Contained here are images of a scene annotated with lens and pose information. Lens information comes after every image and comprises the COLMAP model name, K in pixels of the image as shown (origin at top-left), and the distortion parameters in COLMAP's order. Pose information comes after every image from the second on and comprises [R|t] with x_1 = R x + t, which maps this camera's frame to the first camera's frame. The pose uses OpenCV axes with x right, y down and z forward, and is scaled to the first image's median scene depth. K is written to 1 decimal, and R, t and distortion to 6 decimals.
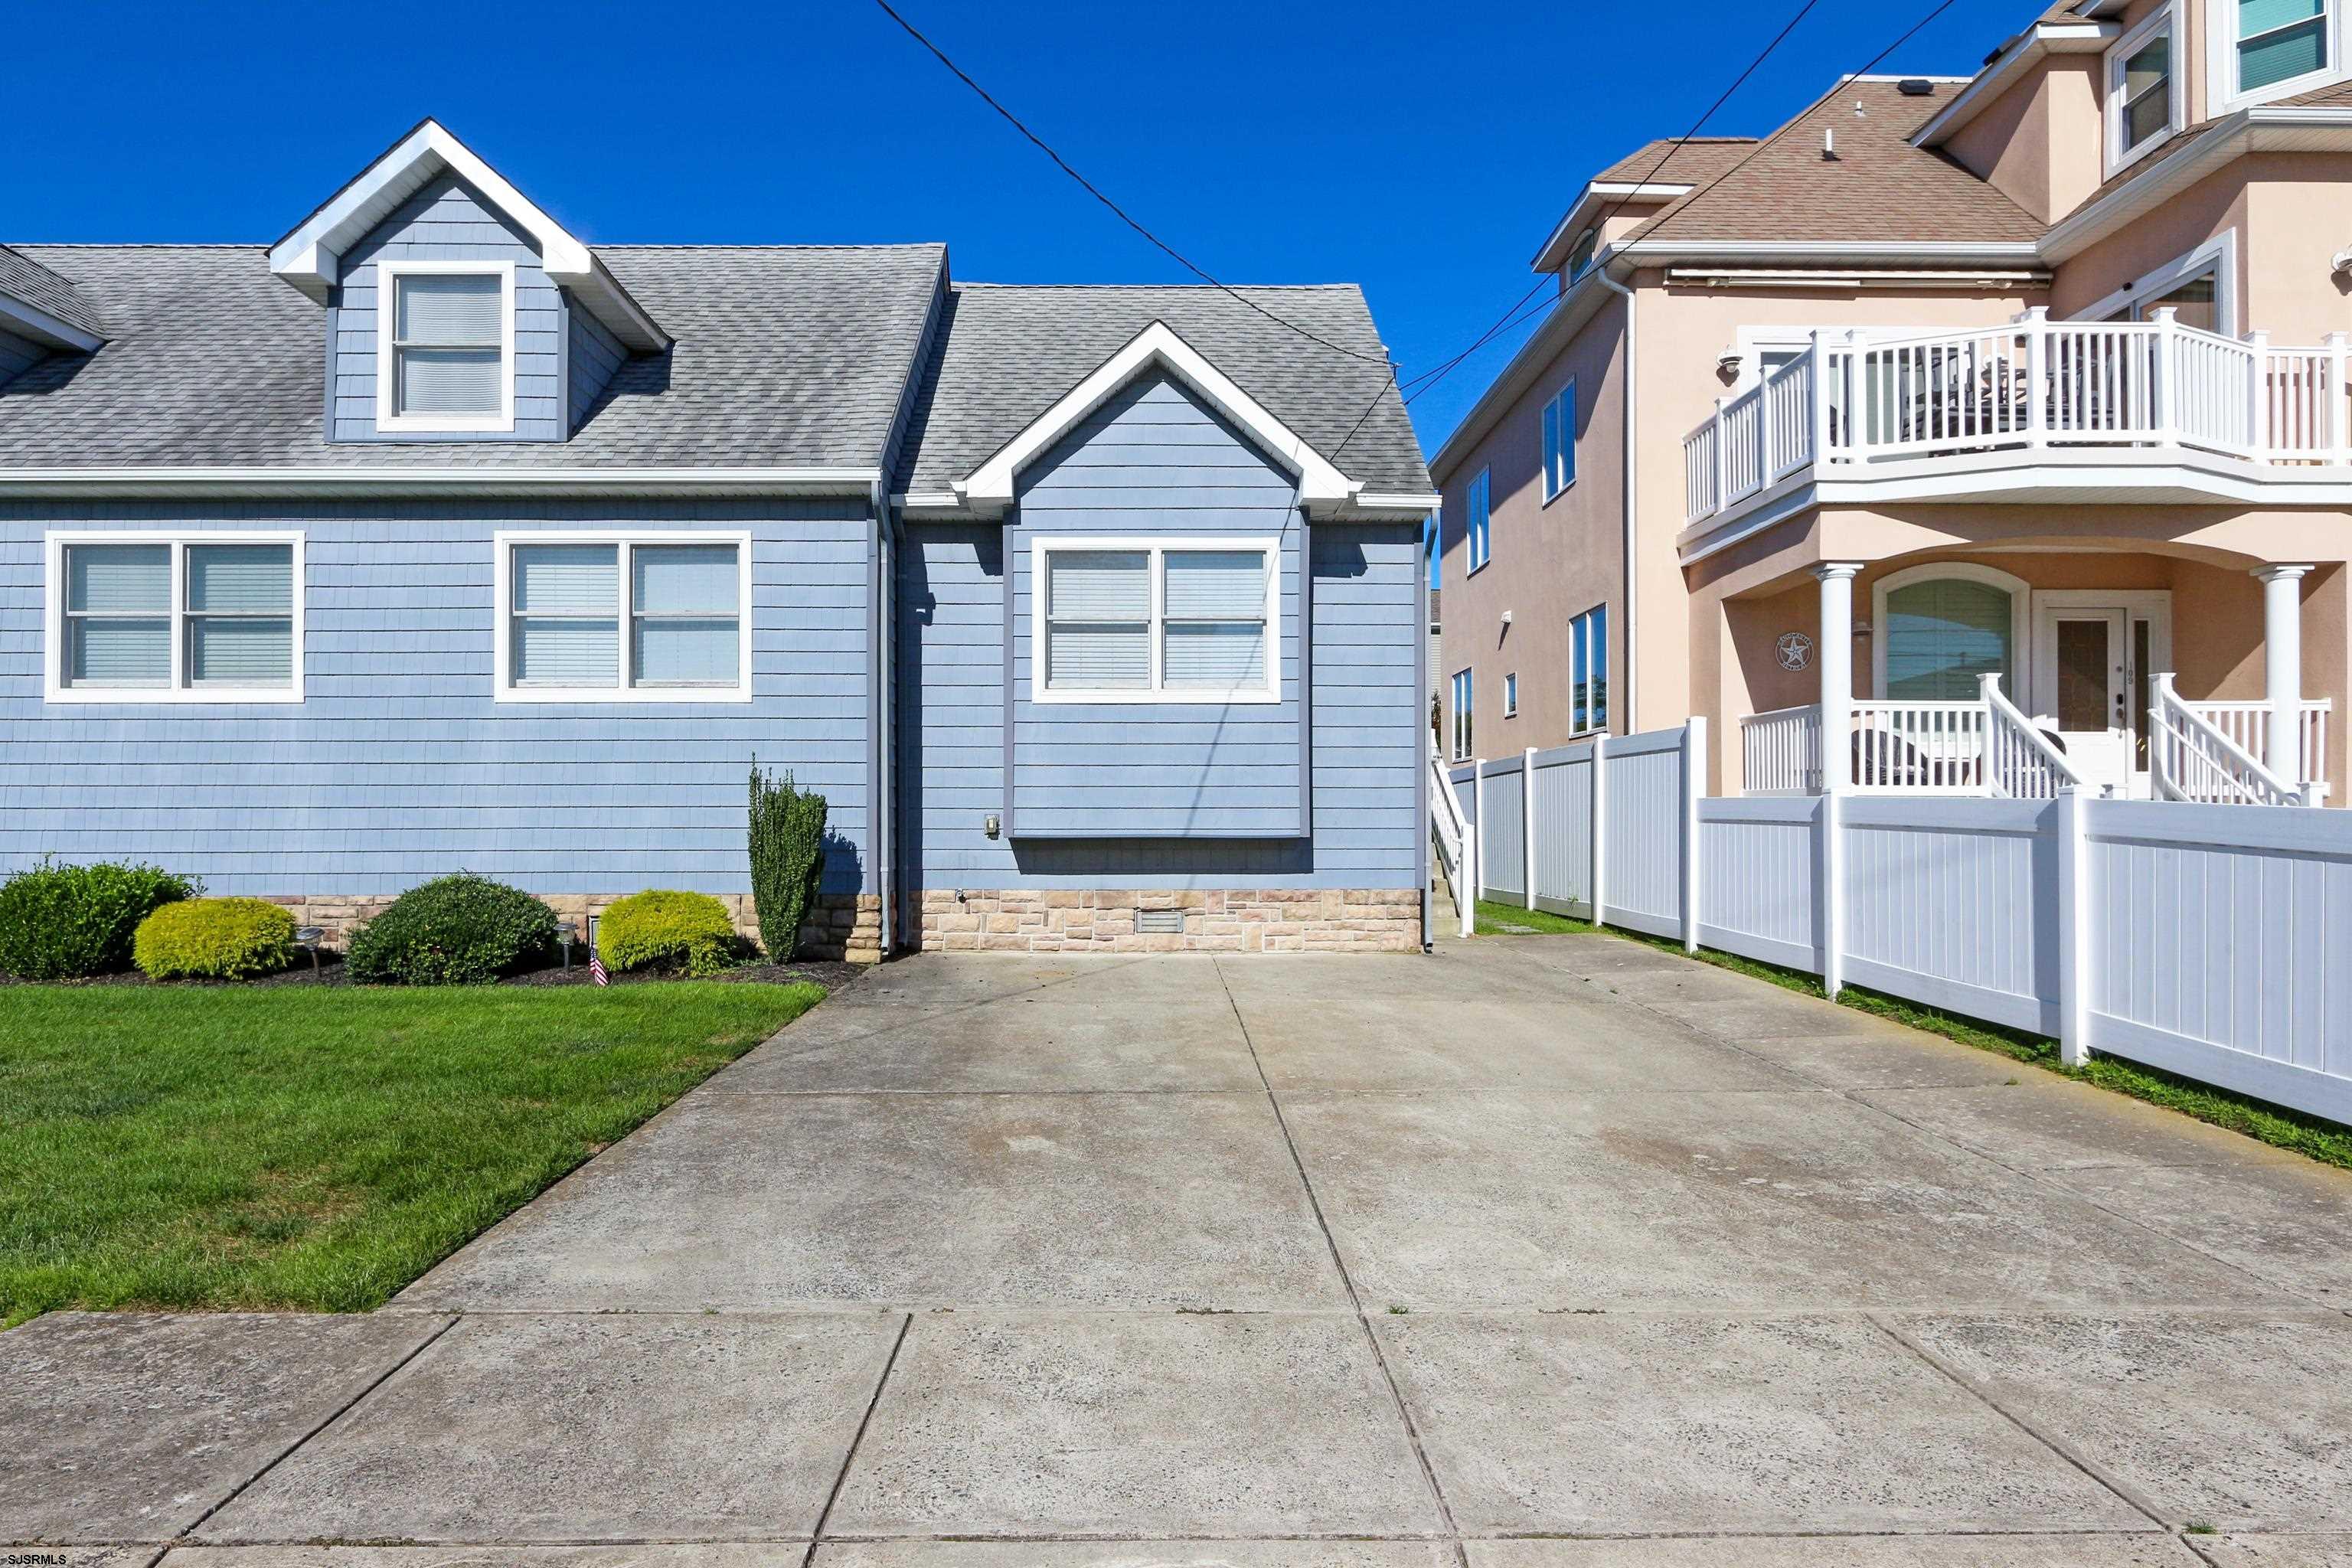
lens RADIAL K [[1347.3, 0, 1178.0], [0, 1347.3, 873.1], [0, 0, 1]] dist [-0.028923, 0.019309]
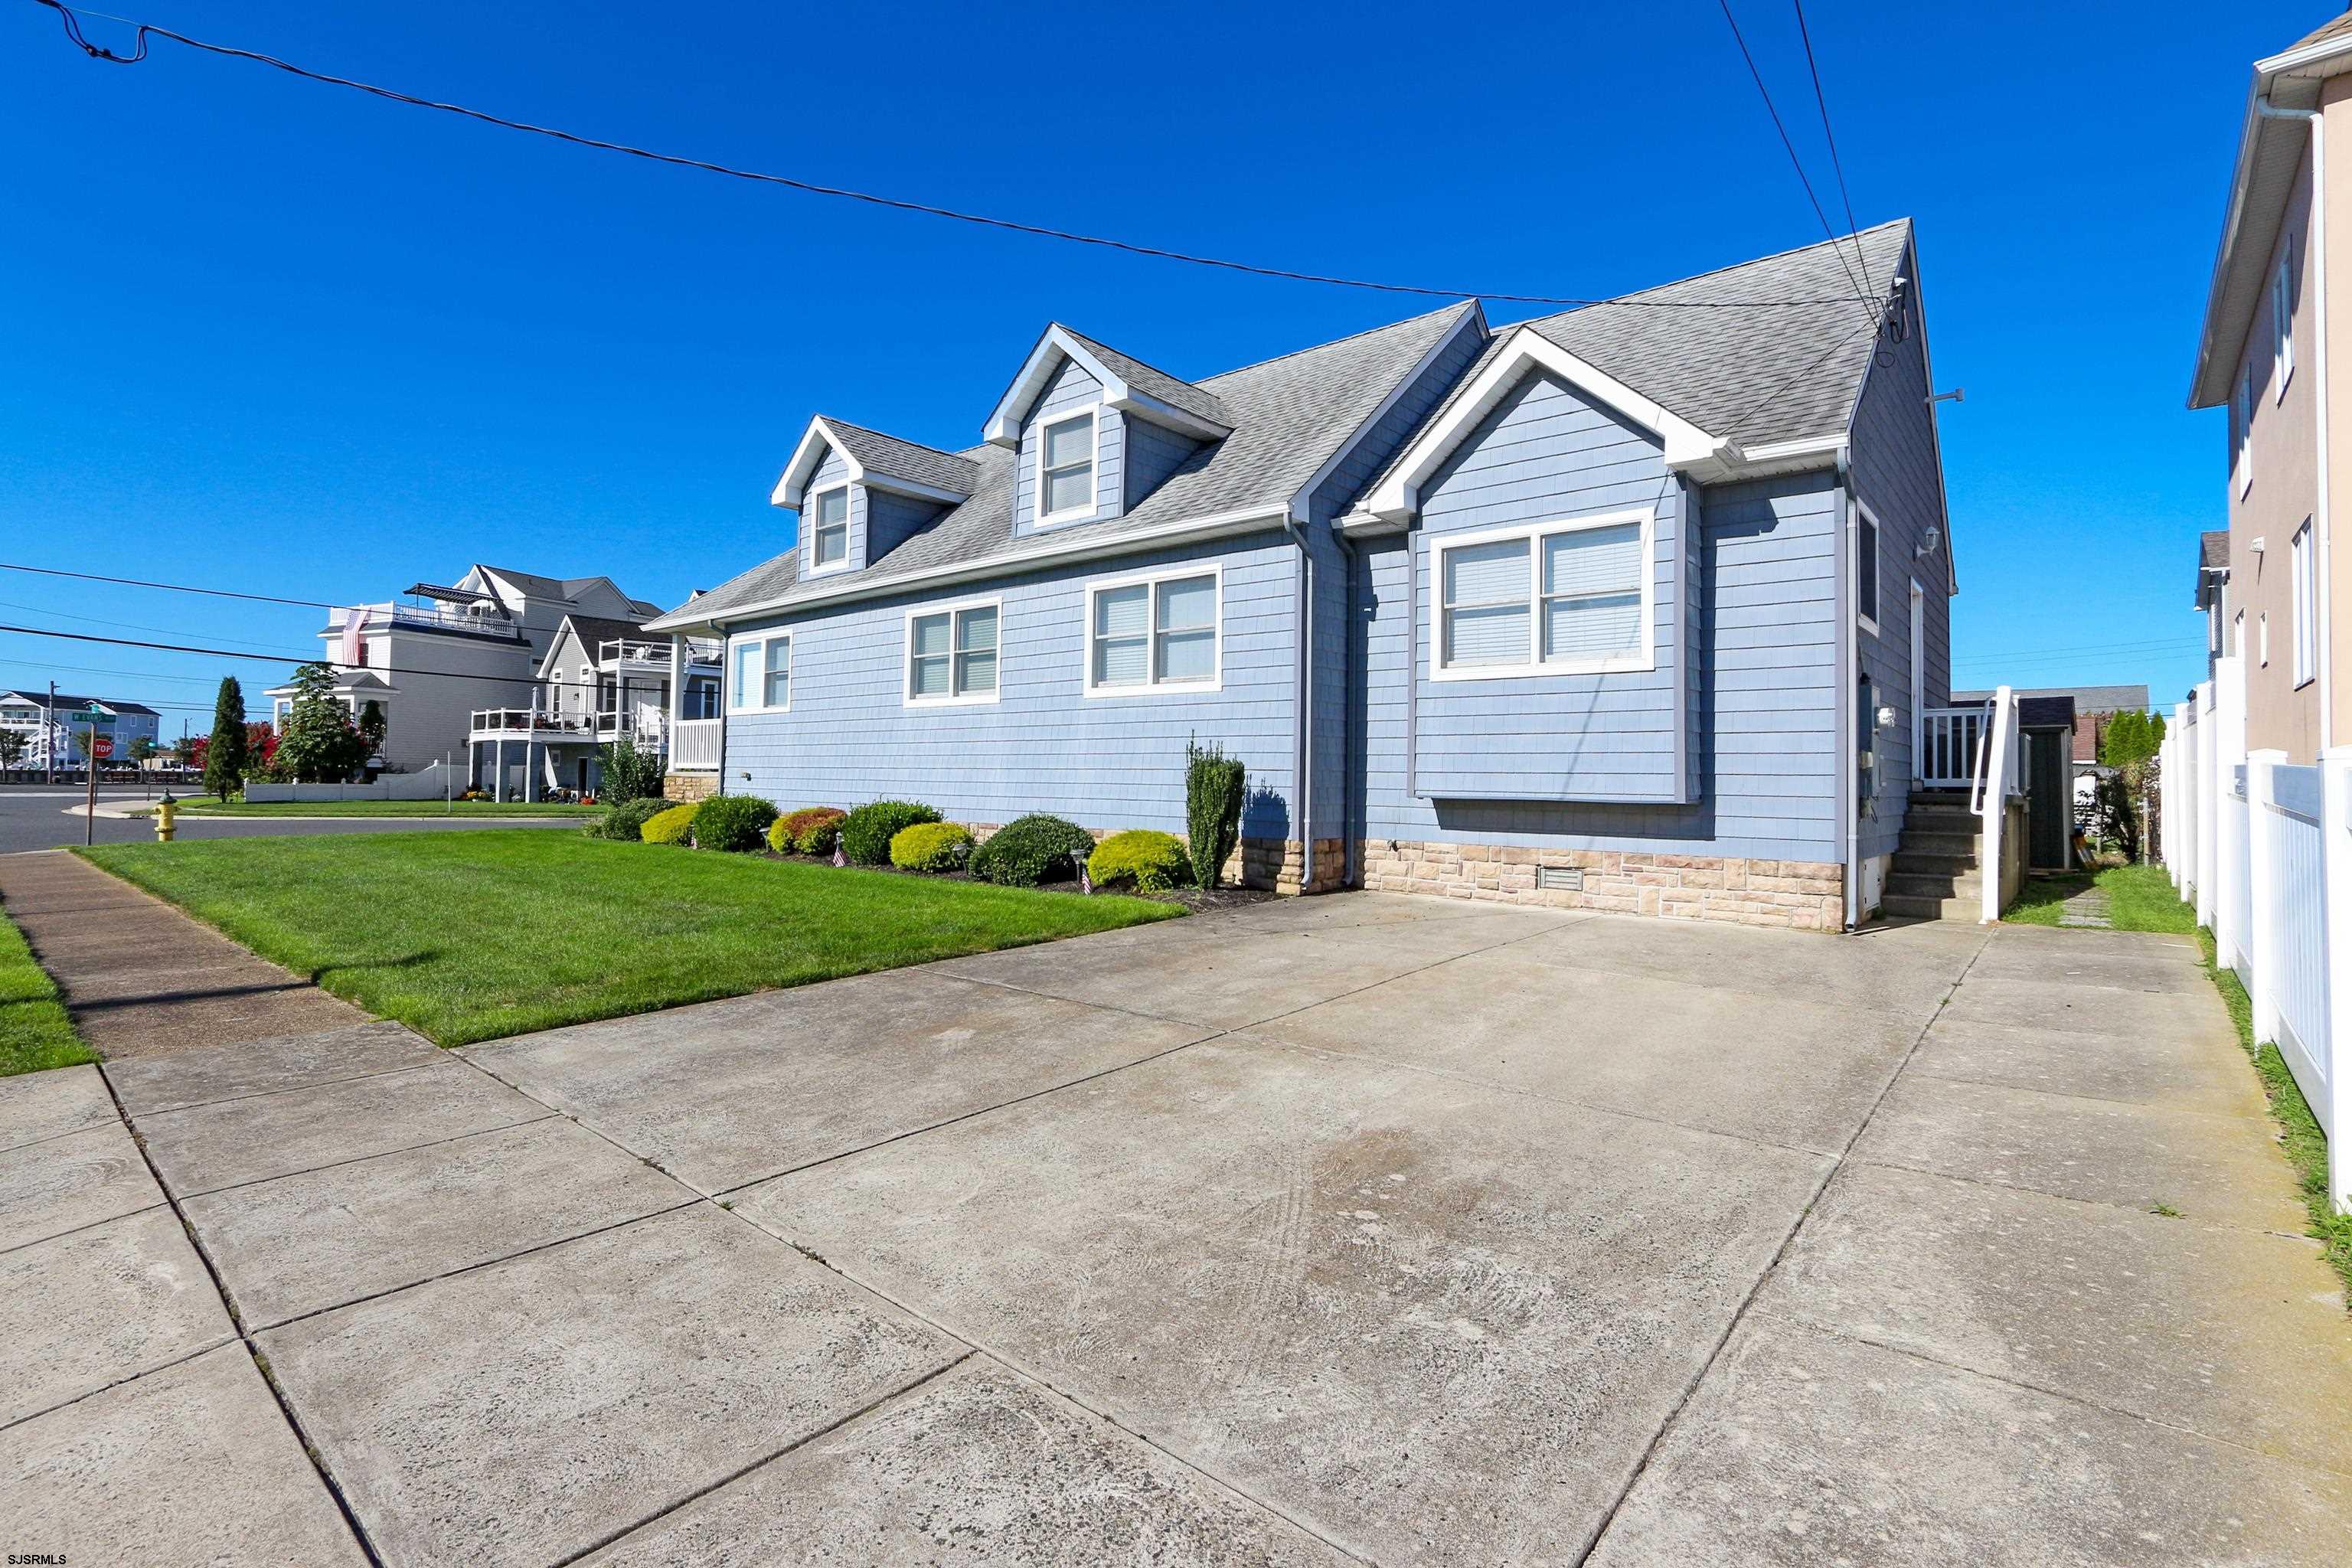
lens RADIAL K [[1068.8, 0, 1176.0], [0, 1068.8, 784.0], [0, 0, 1]] dist [-0.012521, 0.000412]
pose [[0.757171, 0.013684, -0.653073, 0.339447], [-0.036703, 0.999092, -0.021619, -0.010972], [0.652185, 0.040339, 0.756986, 0.172644]]
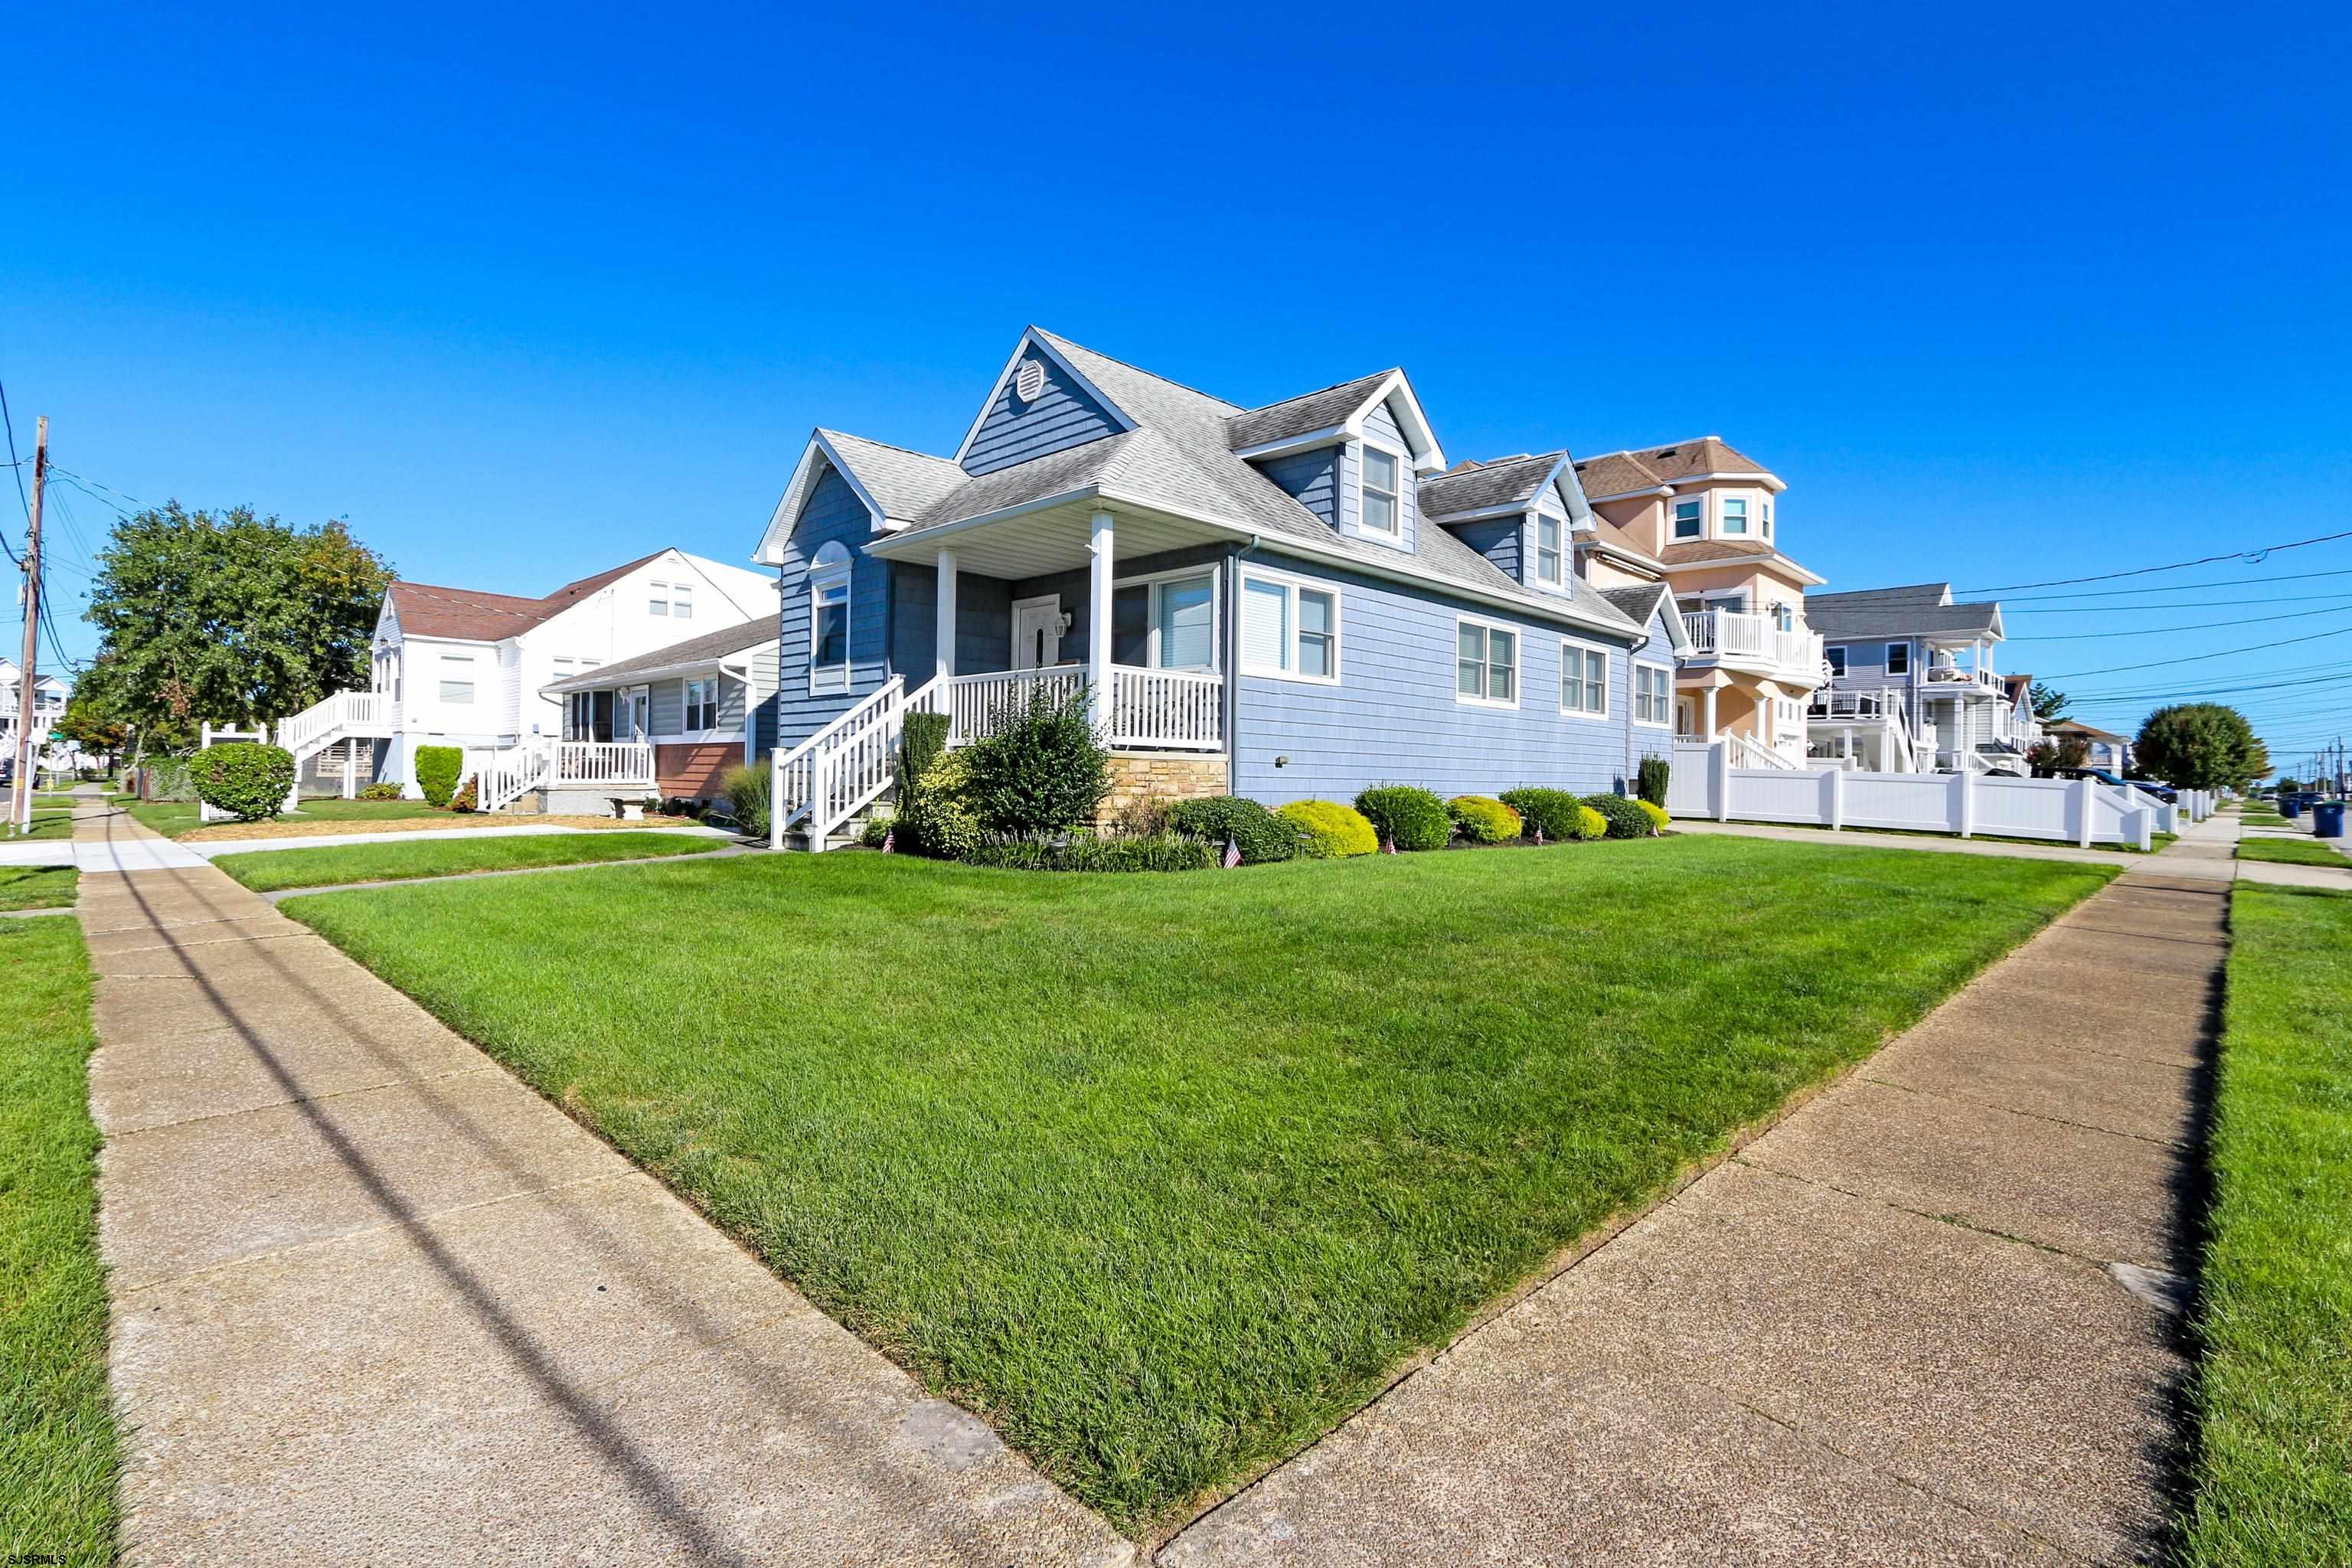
lens RADIAL K [[1068.8, 0, 1176.0], [0, 1068.8, 784.0], [0, 0, 1]] dist [-0.012521, 0.000412]
pose [[0.682795, 0.003663, 0.730601, -1.771944], [-0.009896, 0.999942, 0.004236, -0.013681], [-0.730543, -0.010123, 0.682791, 0.237034]]
